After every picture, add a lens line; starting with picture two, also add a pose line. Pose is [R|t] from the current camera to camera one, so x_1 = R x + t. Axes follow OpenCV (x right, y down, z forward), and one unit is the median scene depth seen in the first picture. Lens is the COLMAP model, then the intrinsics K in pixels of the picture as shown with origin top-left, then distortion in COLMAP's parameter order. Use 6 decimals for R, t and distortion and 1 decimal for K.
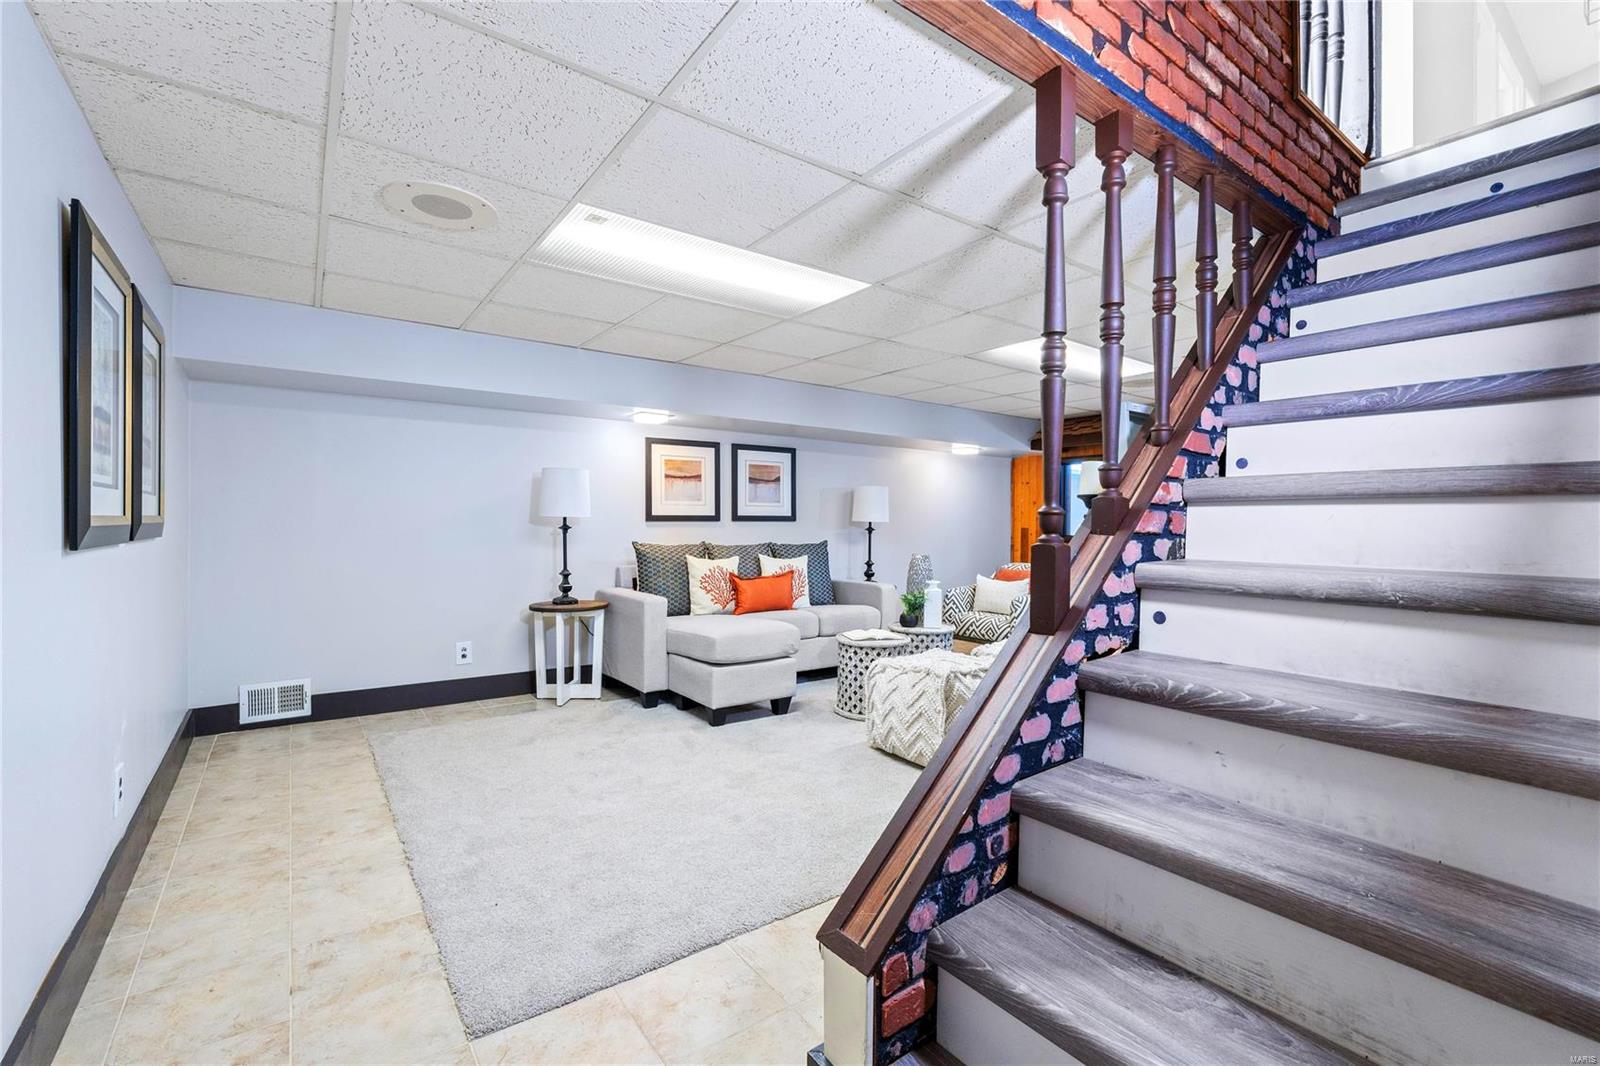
lens RADIAL K [[682.8, 0, 799.7], [0, 682.8, 520.1], [0, 0, 1]] dist [-0.007455, -0.000163]
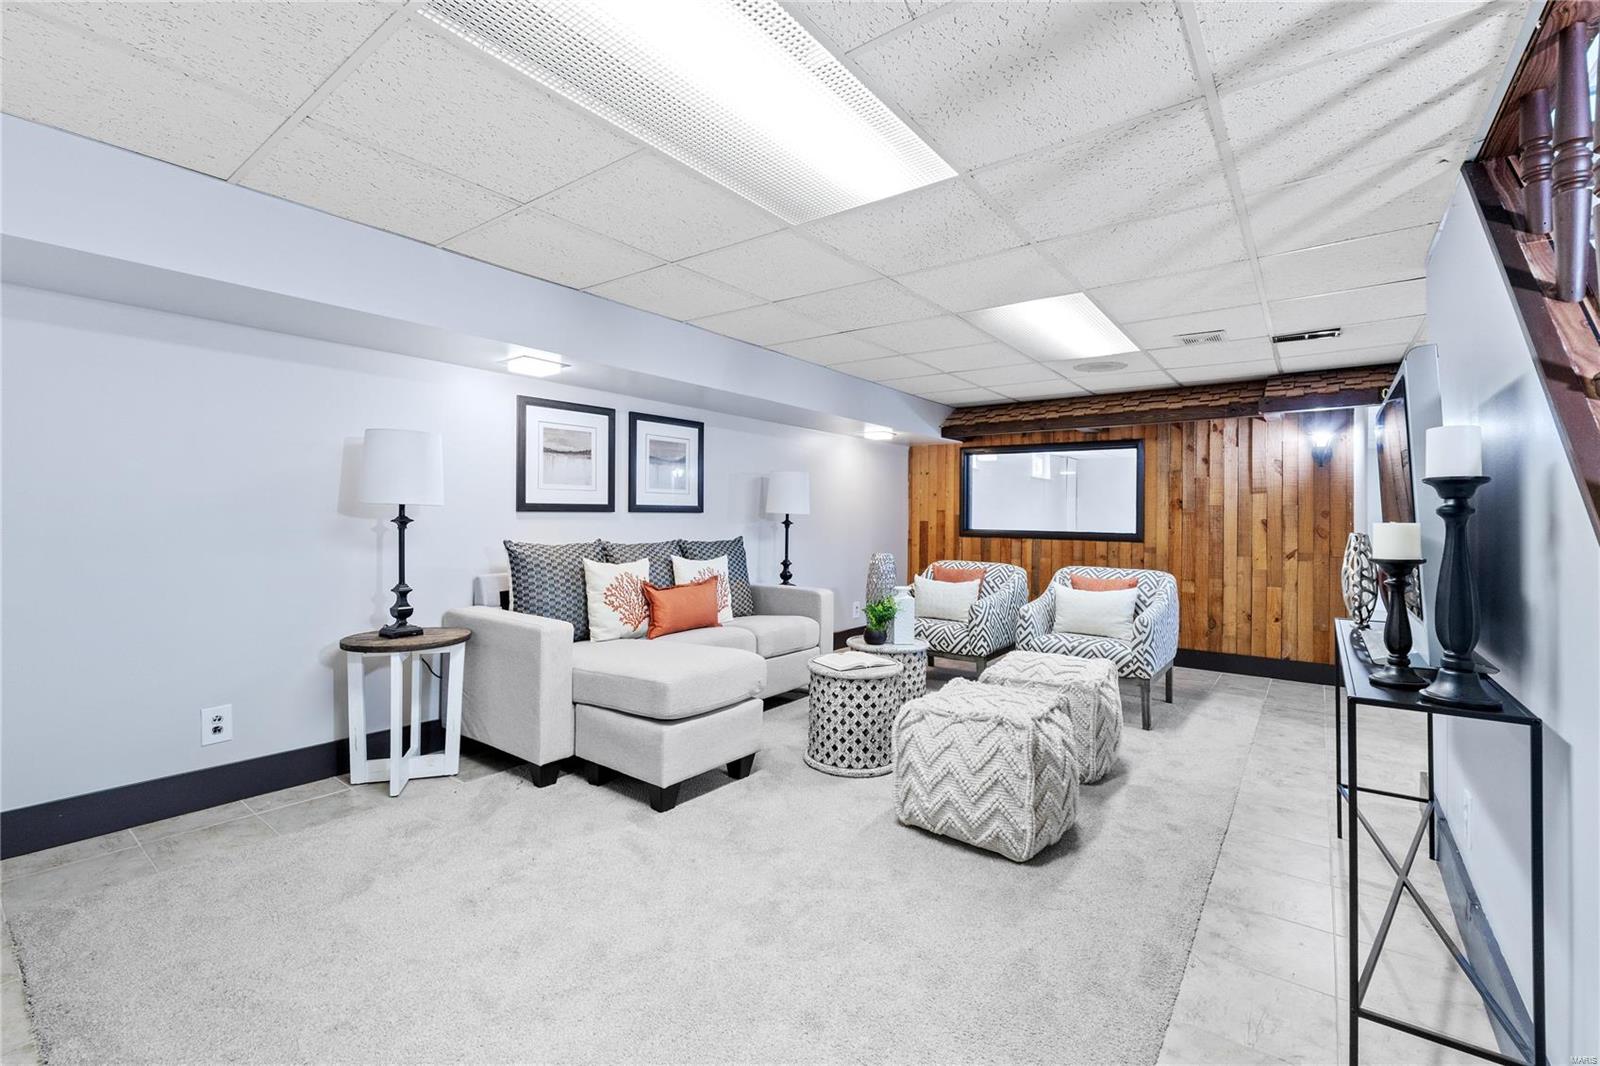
lens RADIAL K [[639.0, 0, 763.4], [0, 639.0, 503.6], [0, 0, 1]] dist [-0.008108, 0.000009]
pose [[0.957542, 0.010421, 0.288107, -0.186694], [-0.007276, 0.999902, -0.011986, -0.000599], [-0.288203, 0.009381, 0.957523, 0.306546]]
